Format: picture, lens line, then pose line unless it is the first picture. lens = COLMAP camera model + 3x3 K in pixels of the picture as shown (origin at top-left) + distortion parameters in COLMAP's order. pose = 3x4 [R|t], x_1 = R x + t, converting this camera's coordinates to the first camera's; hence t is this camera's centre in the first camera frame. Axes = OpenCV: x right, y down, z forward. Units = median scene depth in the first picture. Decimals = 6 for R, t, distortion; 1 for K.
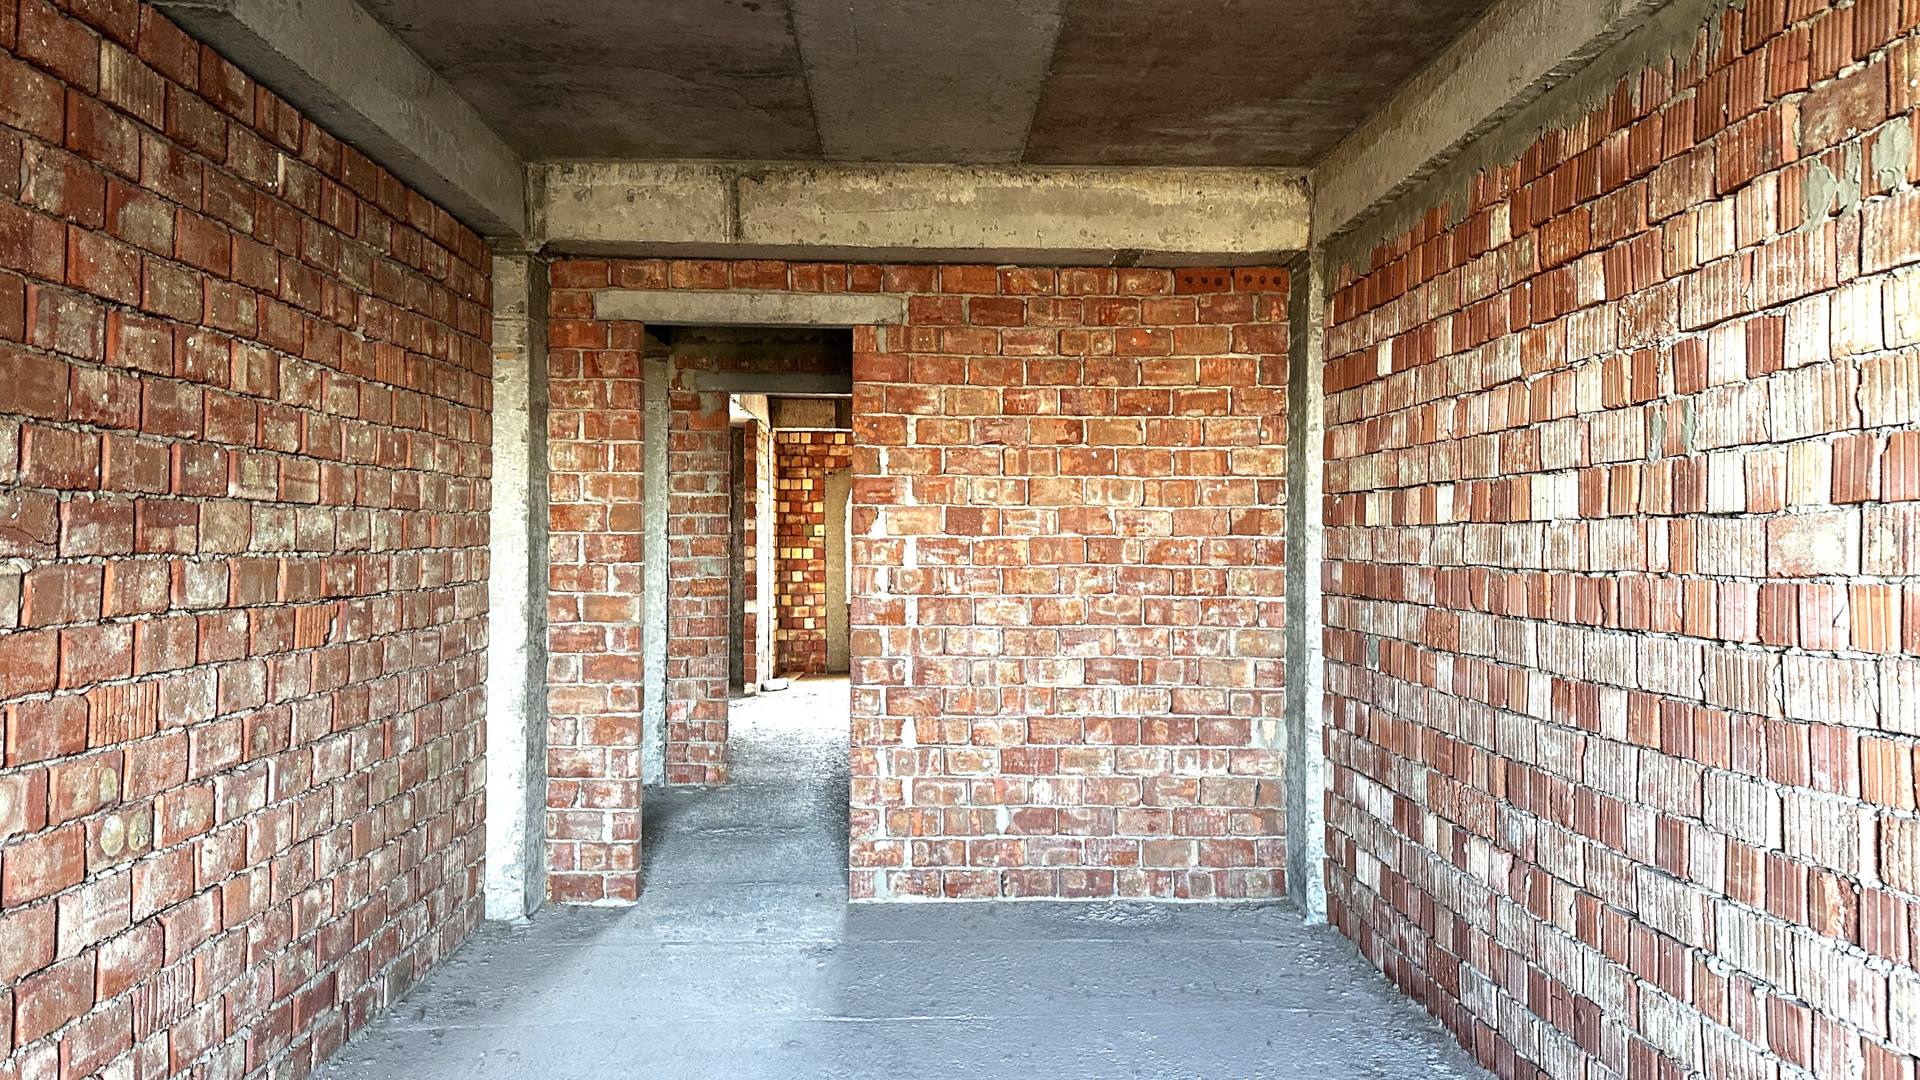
lens RADIAL K [[1305.3, 0, 967.1], [0, 1305.3, 534.5], [0, 0, 1]] dist [0.010232, 0.000013]
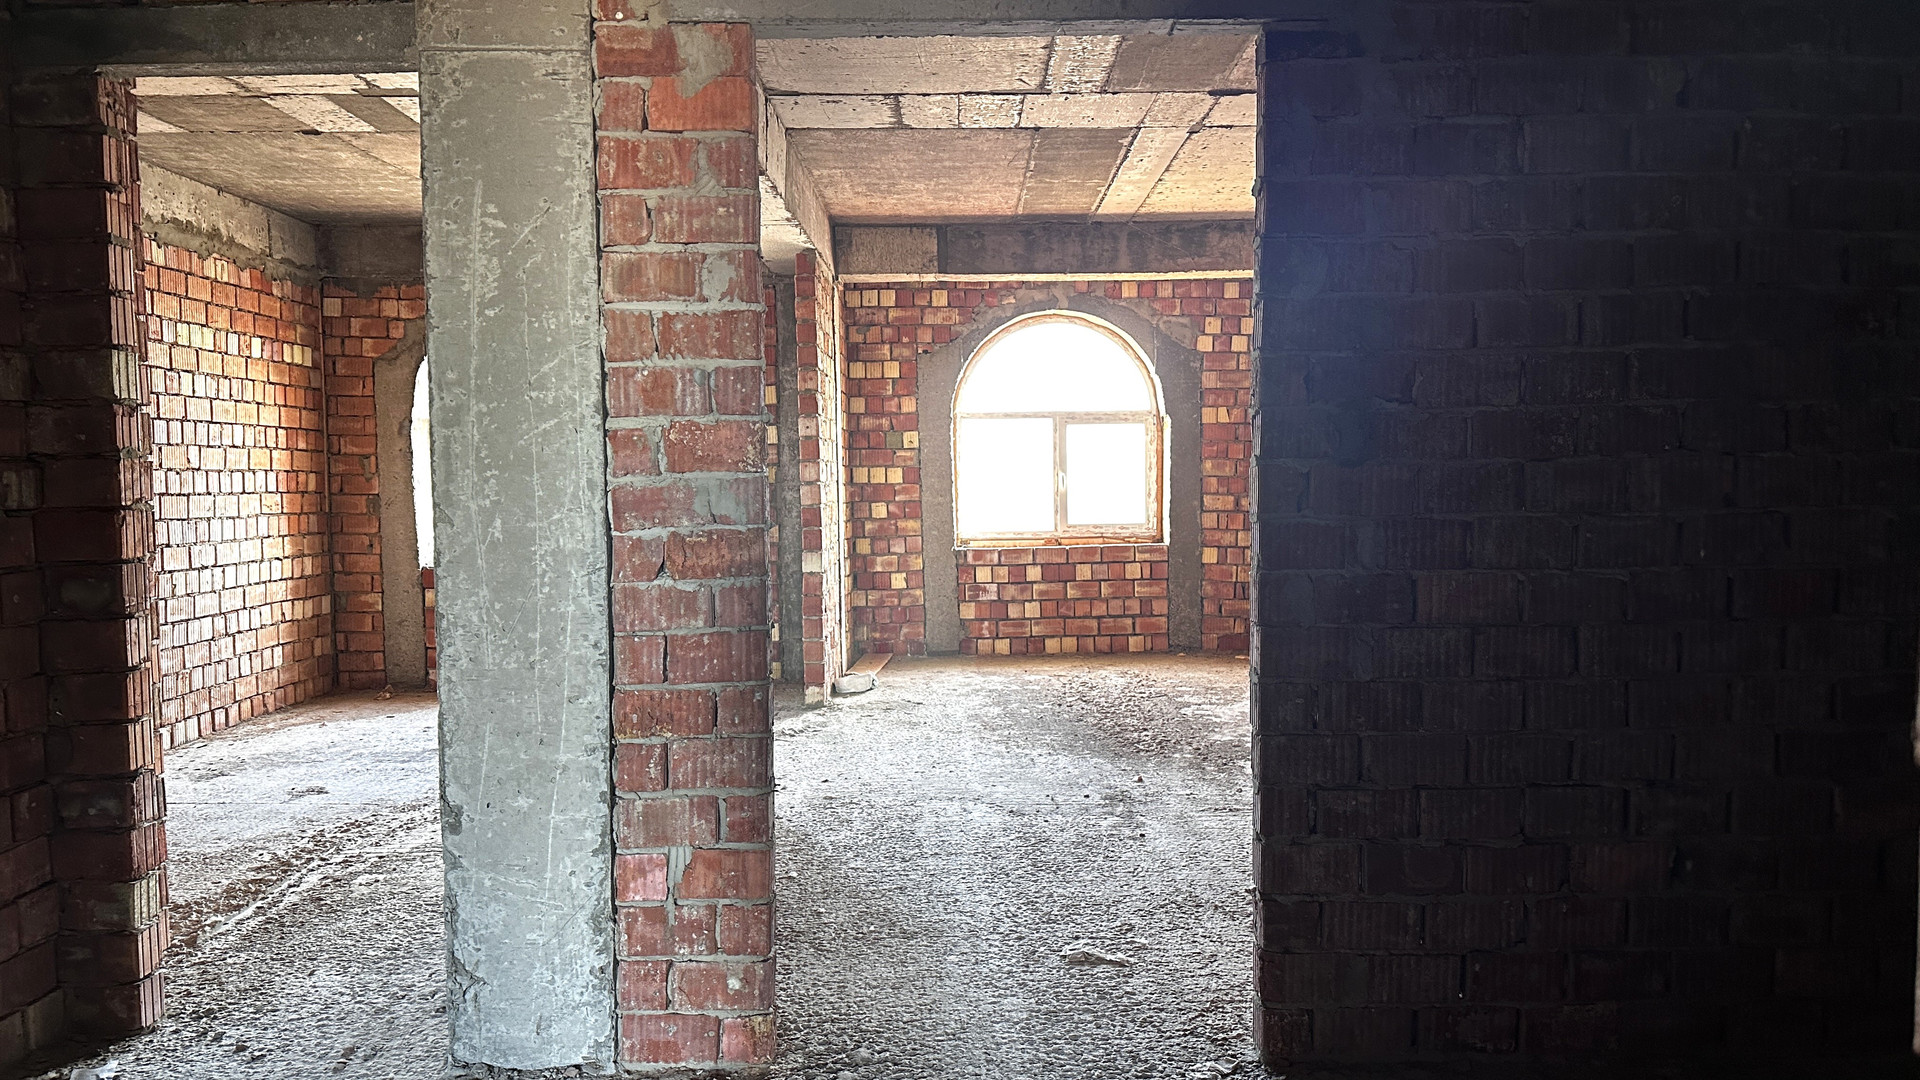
lens RADIAL K [[1305.3, 0, 957.5], [0, 1305.3, 544.6], [0, 0, 1]] dist [0.010232, 0.000013]
pose [[0.998833, -0.014228, -0.046153, -0.068083], [0.017157, 0.997821, 0.063702, 0.009218], [0.045146, -0.064420, 0.996901, 0.387243]]
